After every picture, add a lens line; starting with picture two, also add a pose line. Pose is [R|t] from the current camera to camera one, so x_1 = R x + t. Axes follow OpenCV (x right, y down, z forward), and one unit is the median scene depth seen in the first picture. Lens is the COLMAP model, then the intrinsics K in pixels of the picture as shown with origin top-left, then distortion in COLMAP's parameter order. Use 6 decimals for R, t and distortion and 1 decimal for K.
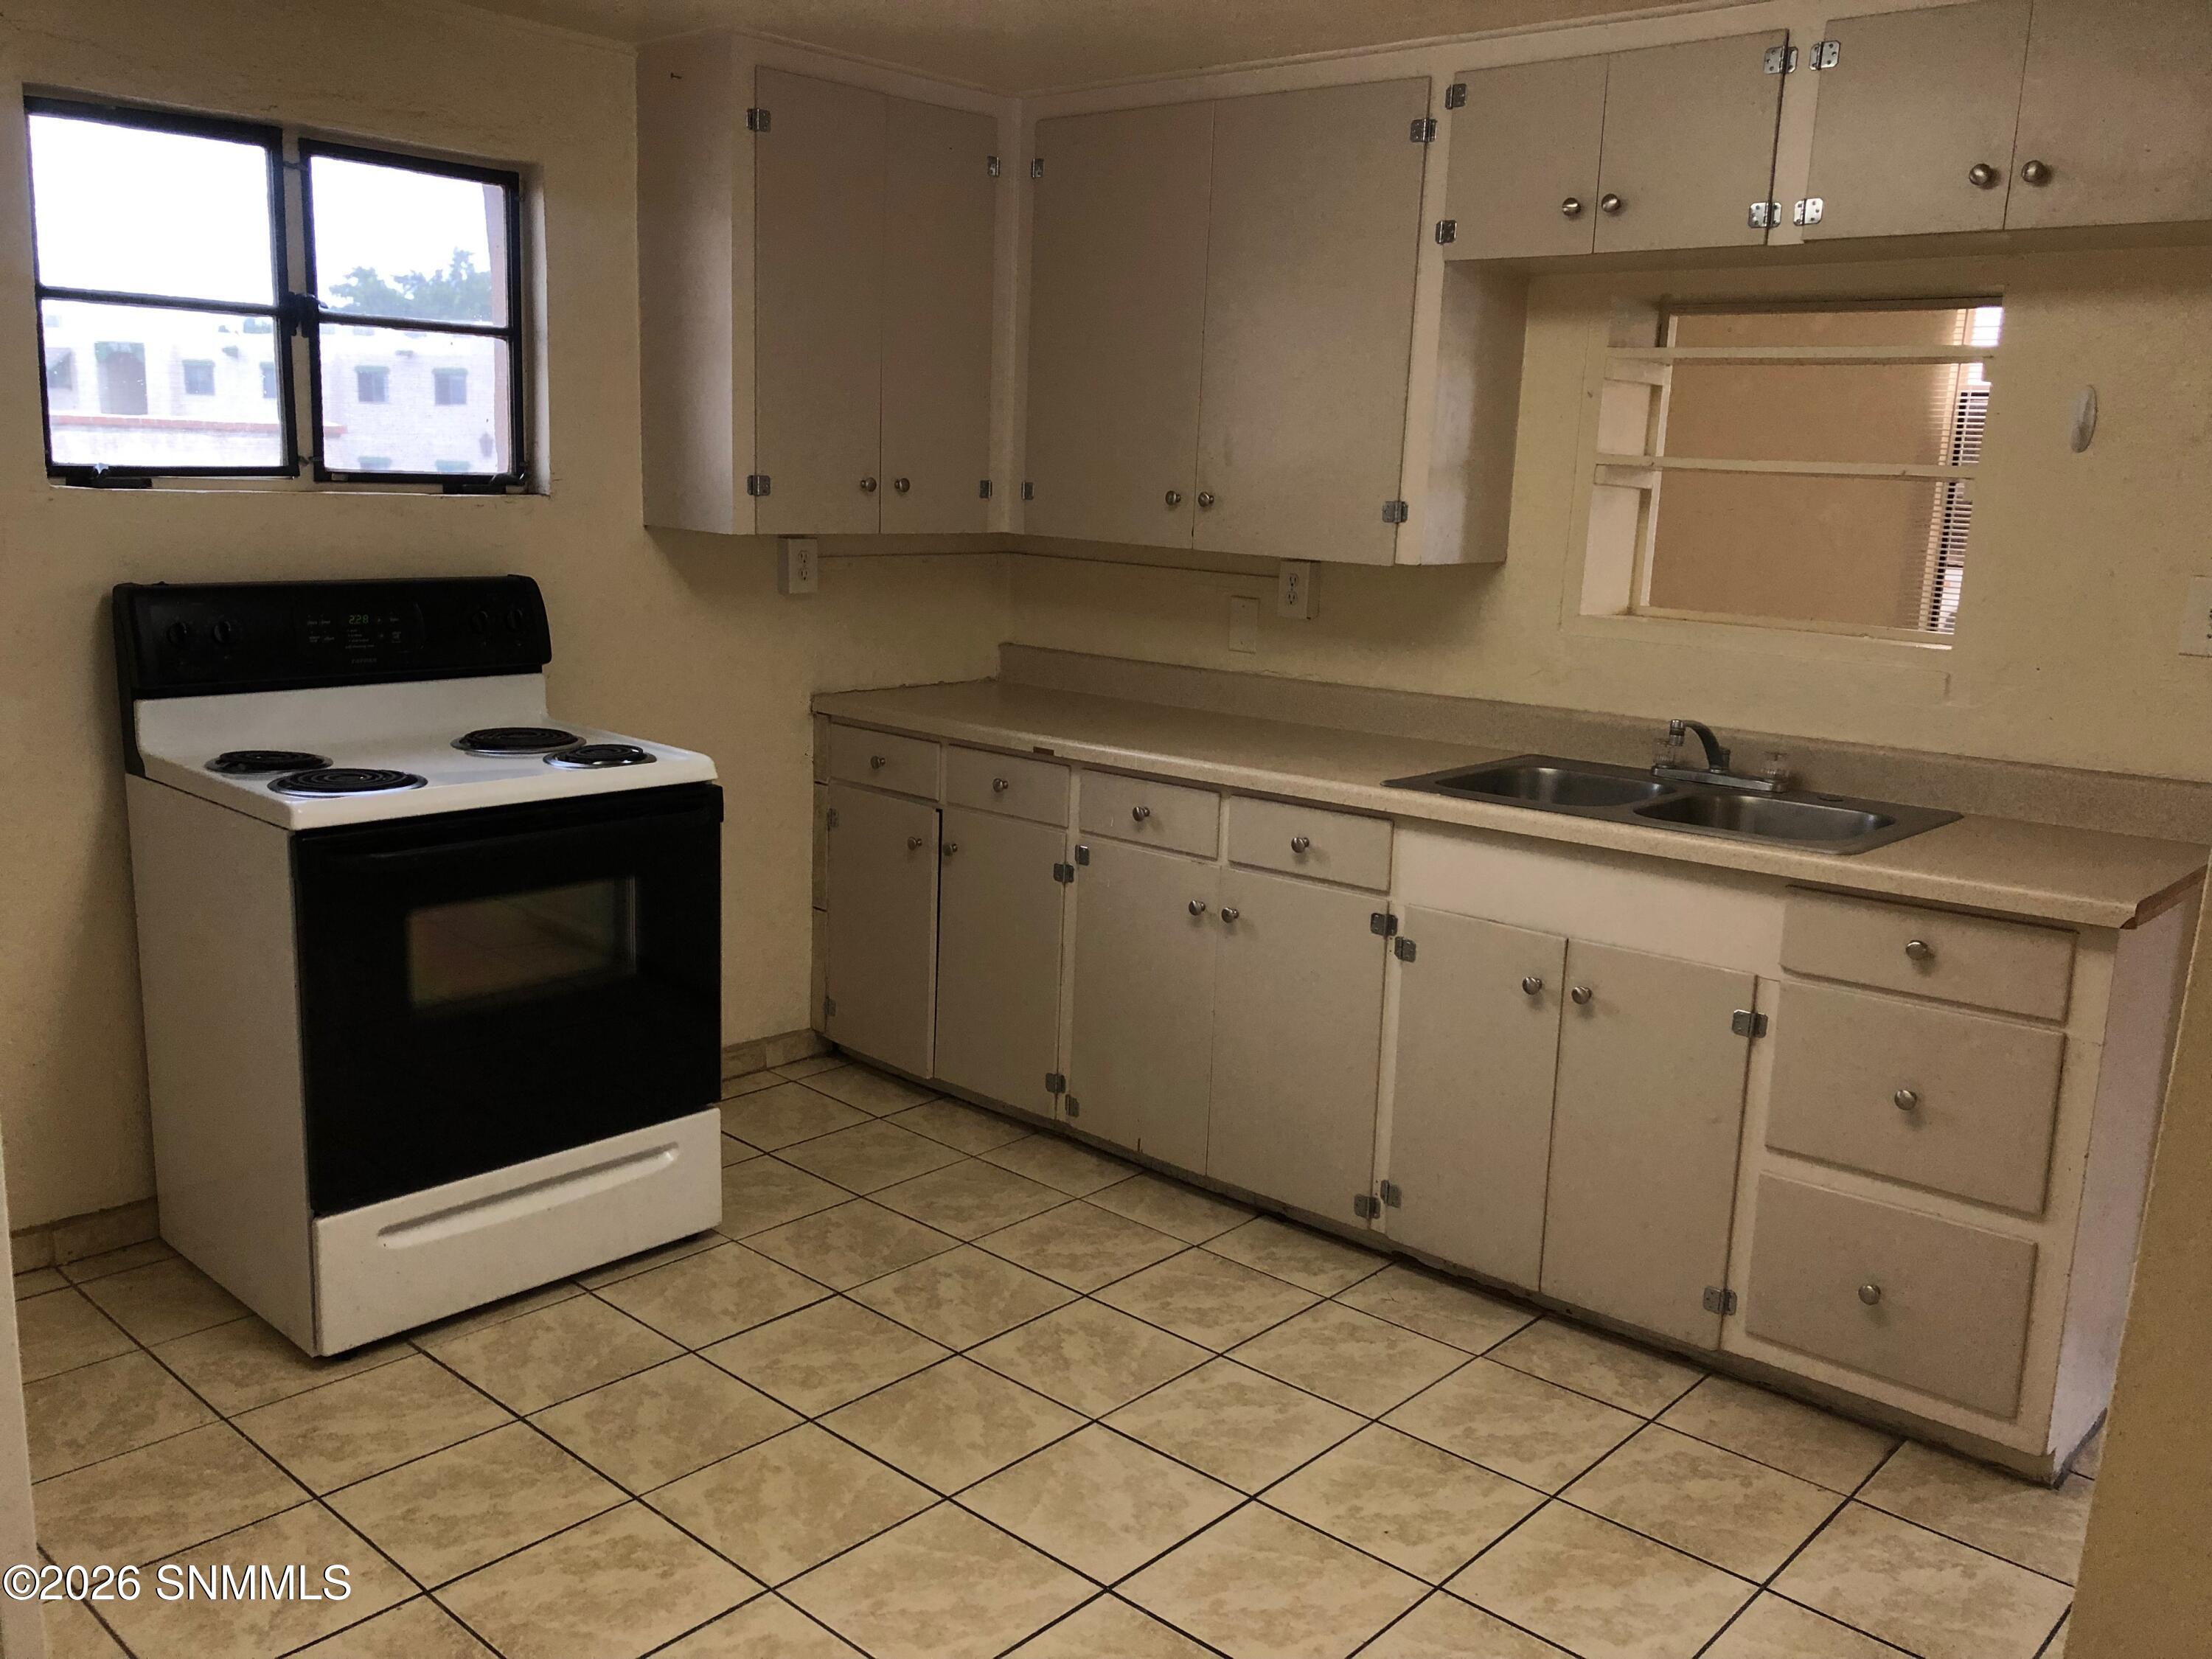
lens RADIAL K [[1831.3, 0, 1105.5], [0, 1831.3, 833.7], [0, 0, 1]] dist [0.053060, -0.079950]
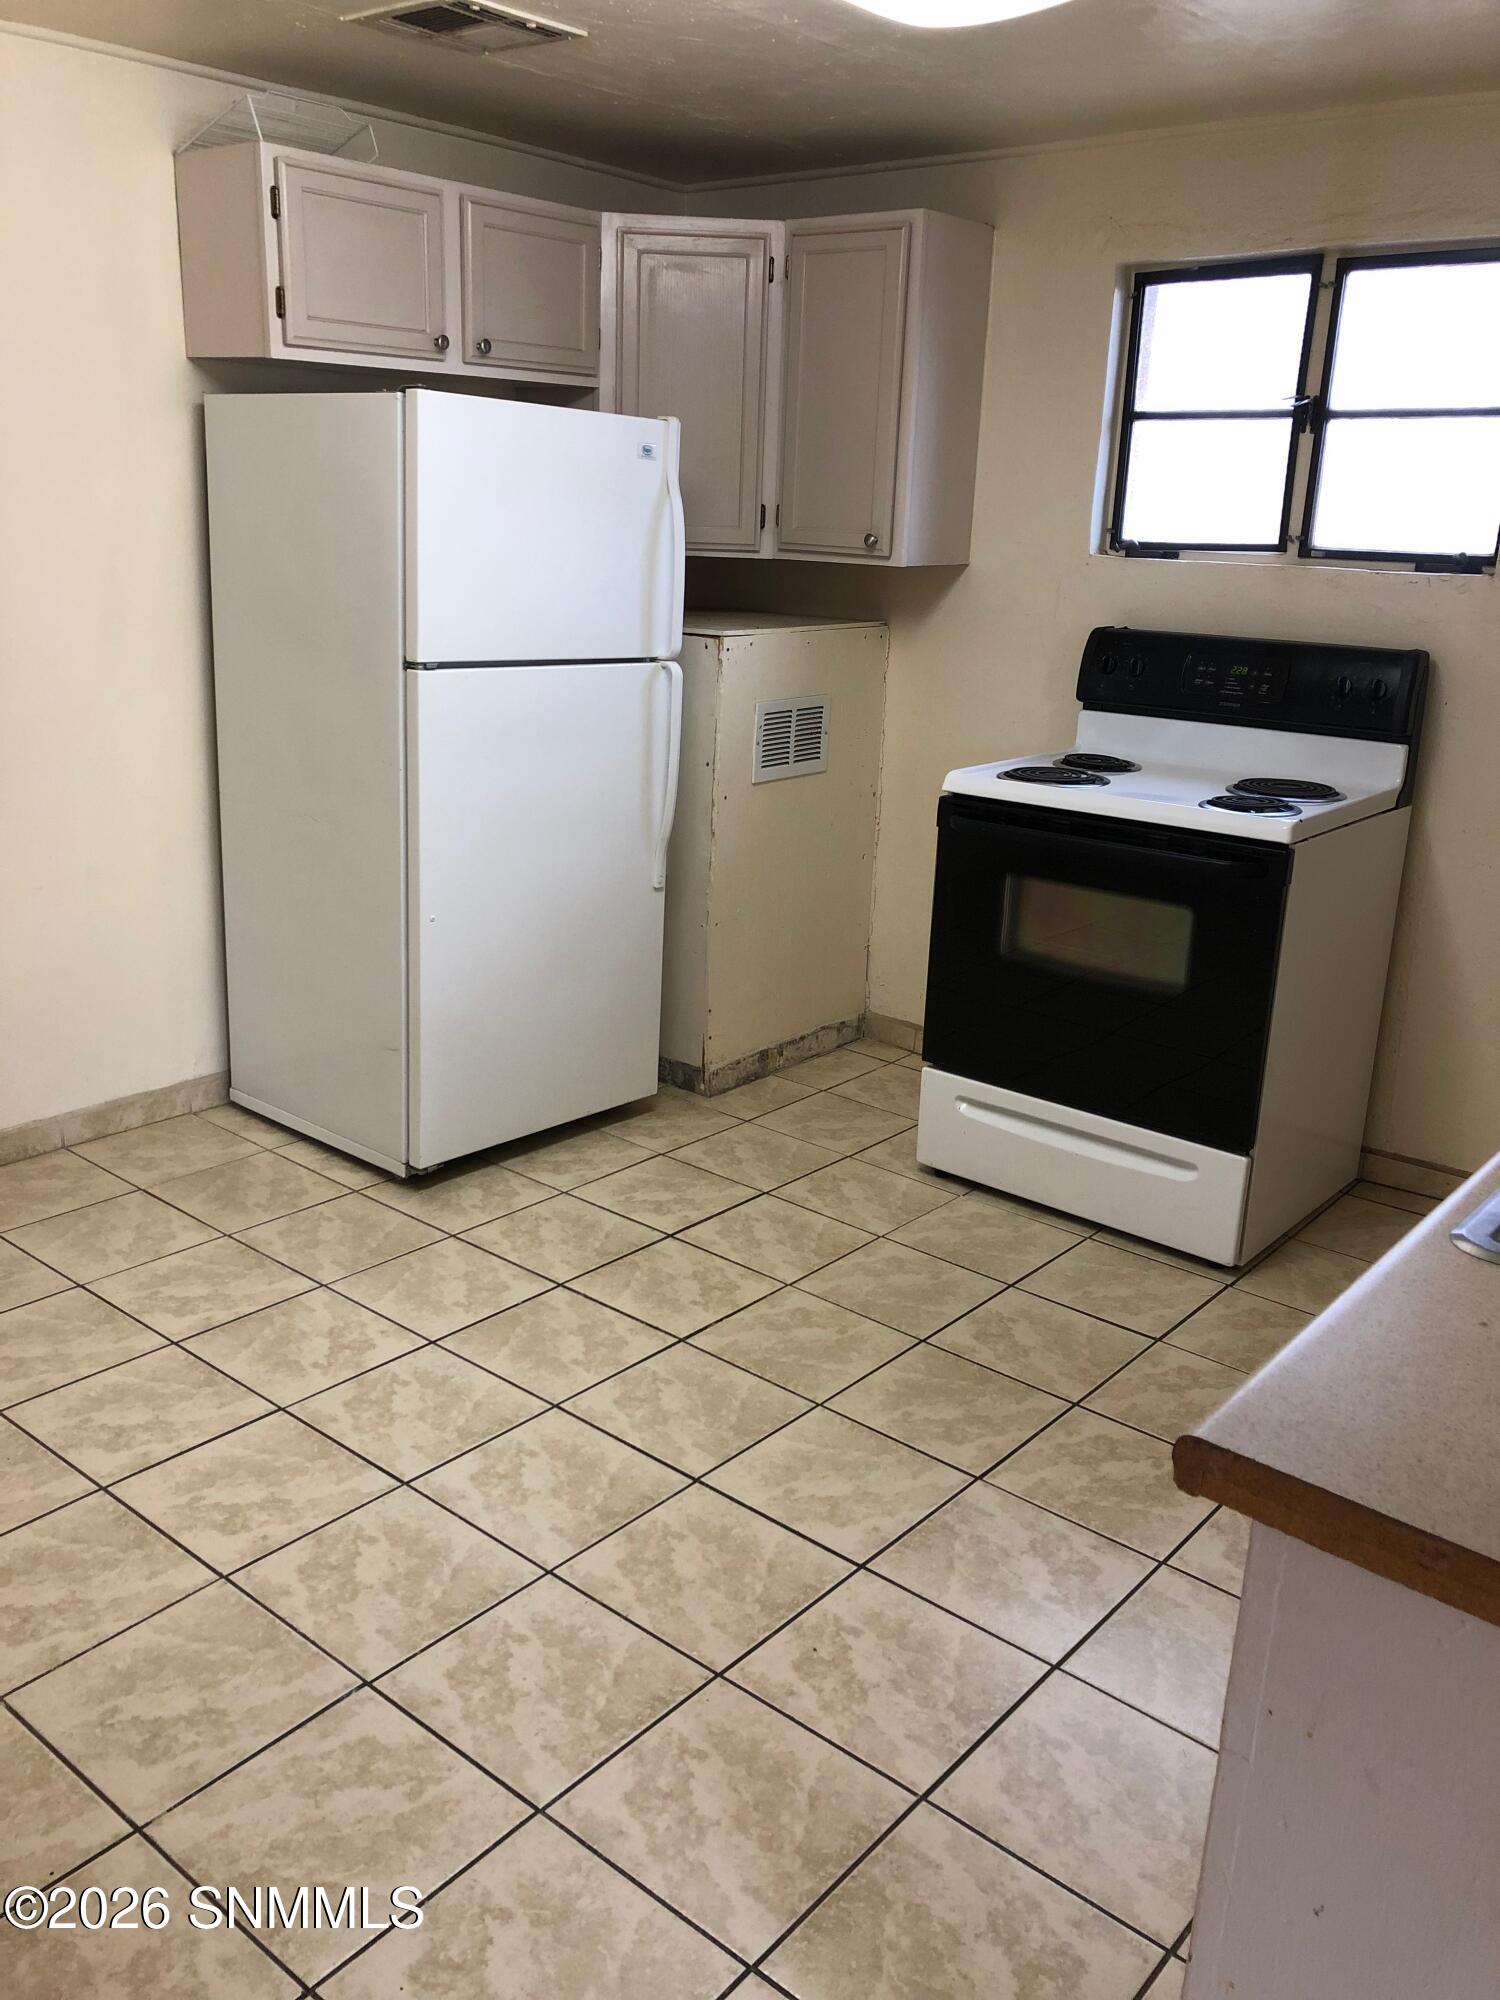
lens RADIAL K [[1655.7, 0, 753.0], [0, 1655.7, 994.5], [0, 0, 1]] dist [0.053060, -0.079950]
pose [[0.038117, 0.251064, -0.967220, 0.711445], [-0.230249, 0.944085, 0.235985, -0.103298], [0.972385, 0.213706, 0.093793, 0.656058]]
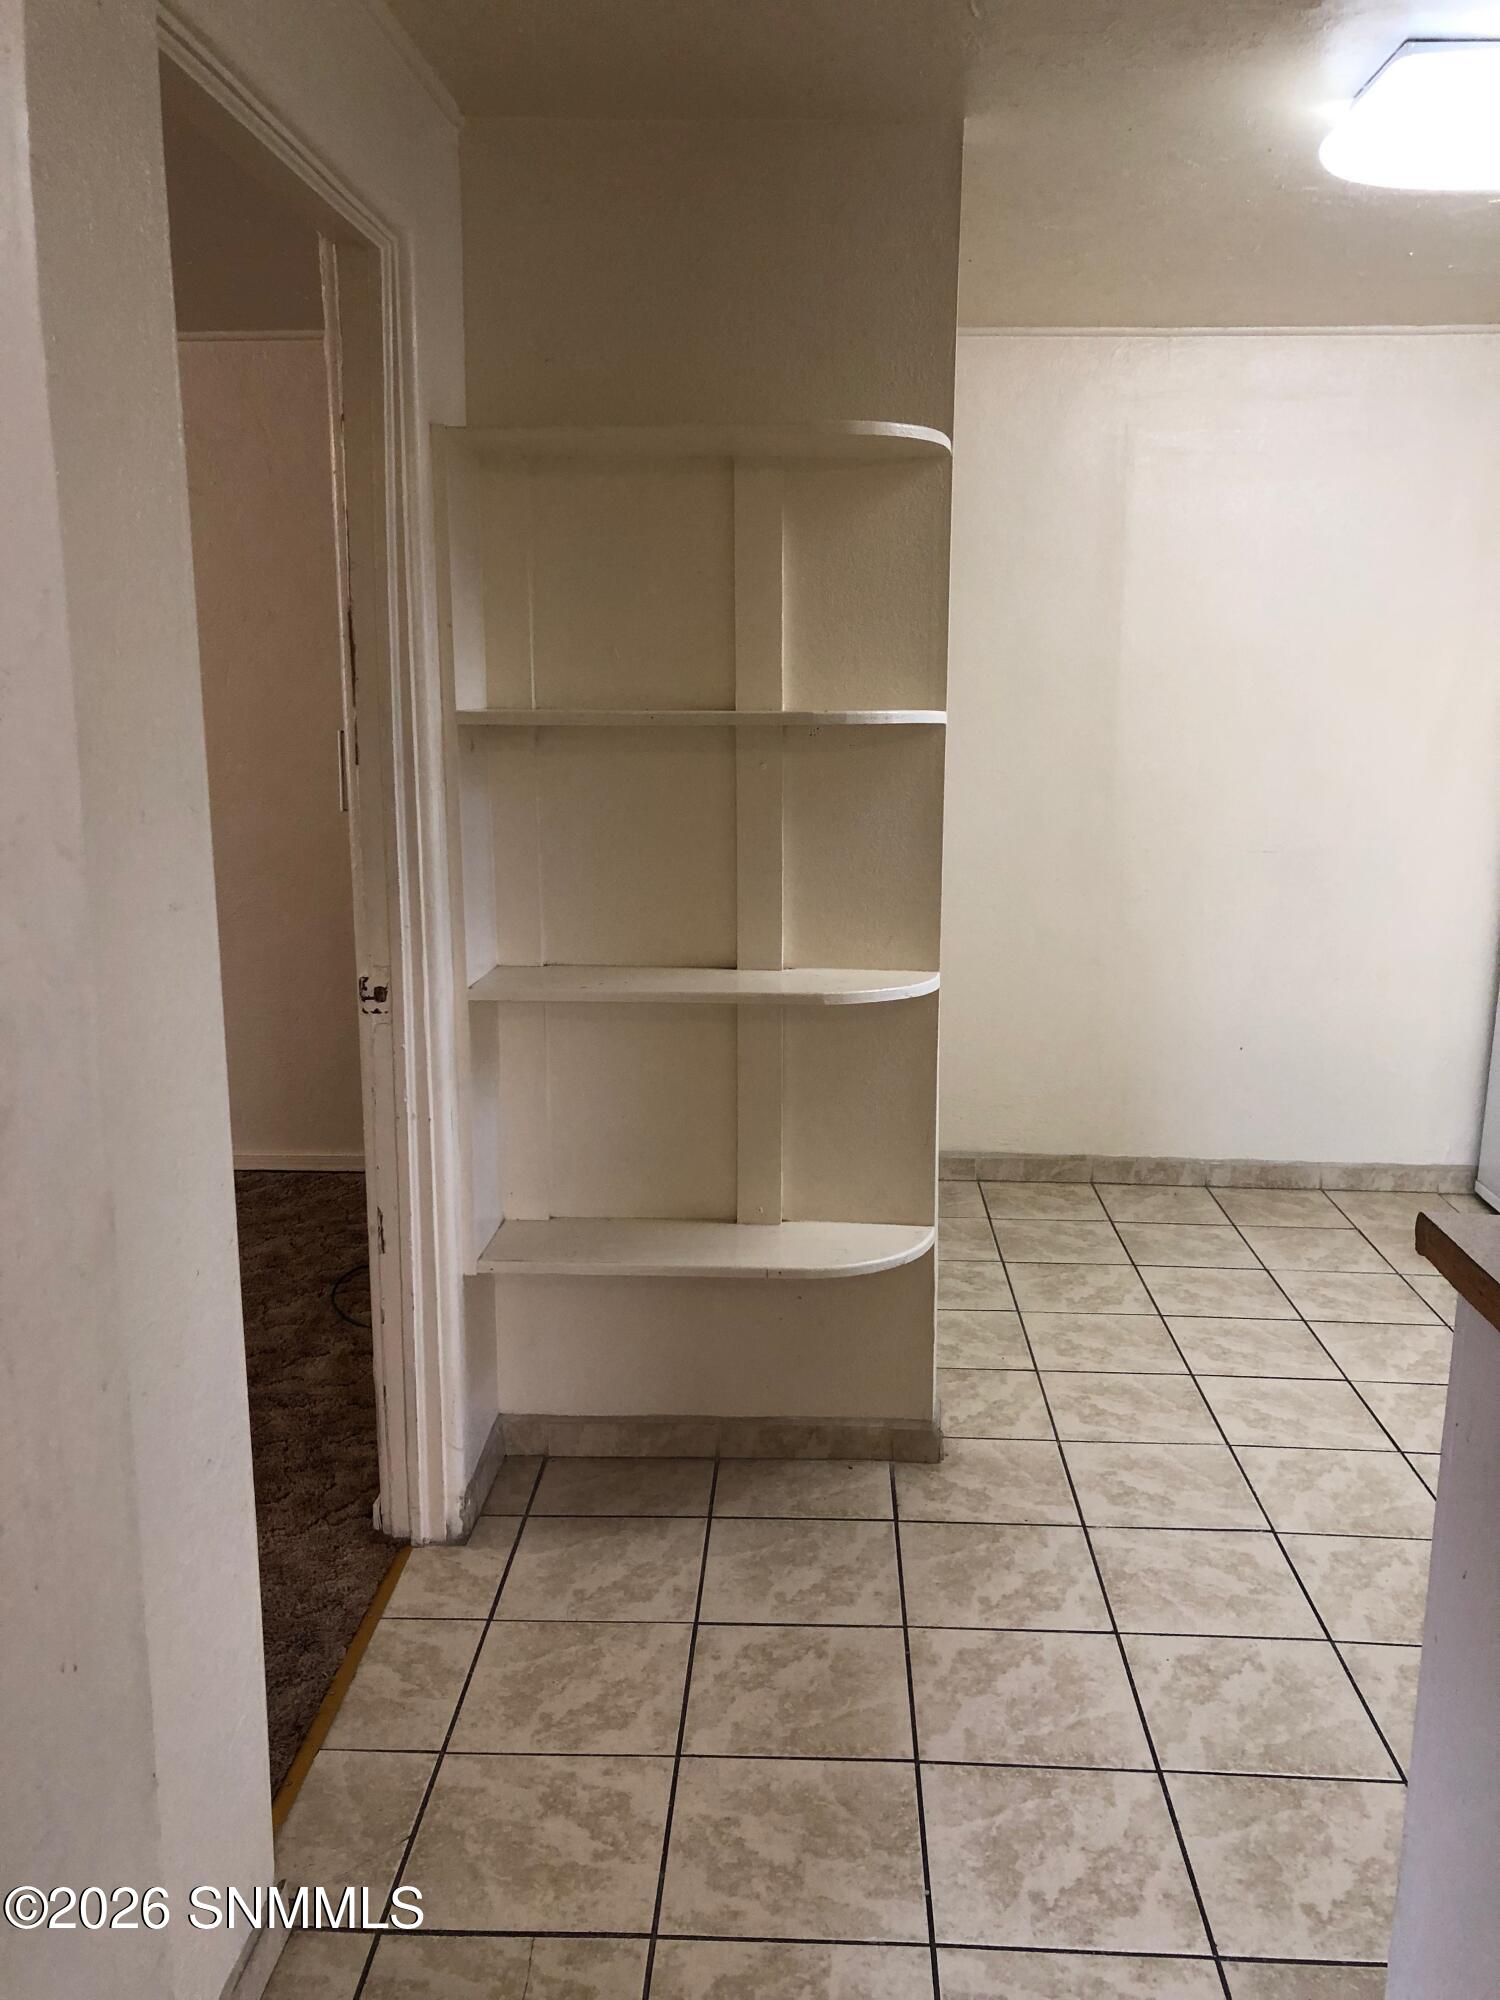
lens RADIAL K [[1655.7, 0, 754.6], [0, 1655.7, 1004.8], [0, 0, 1]] dist [0.053060, -0.079950]
pose [[-0.770019, 0.088583, -0.631842, 0.847852], [-0.155603, 0.934338, 0.320624, -0.147385], [0.618756, 0.345203, -0.705674, 0.915006]]
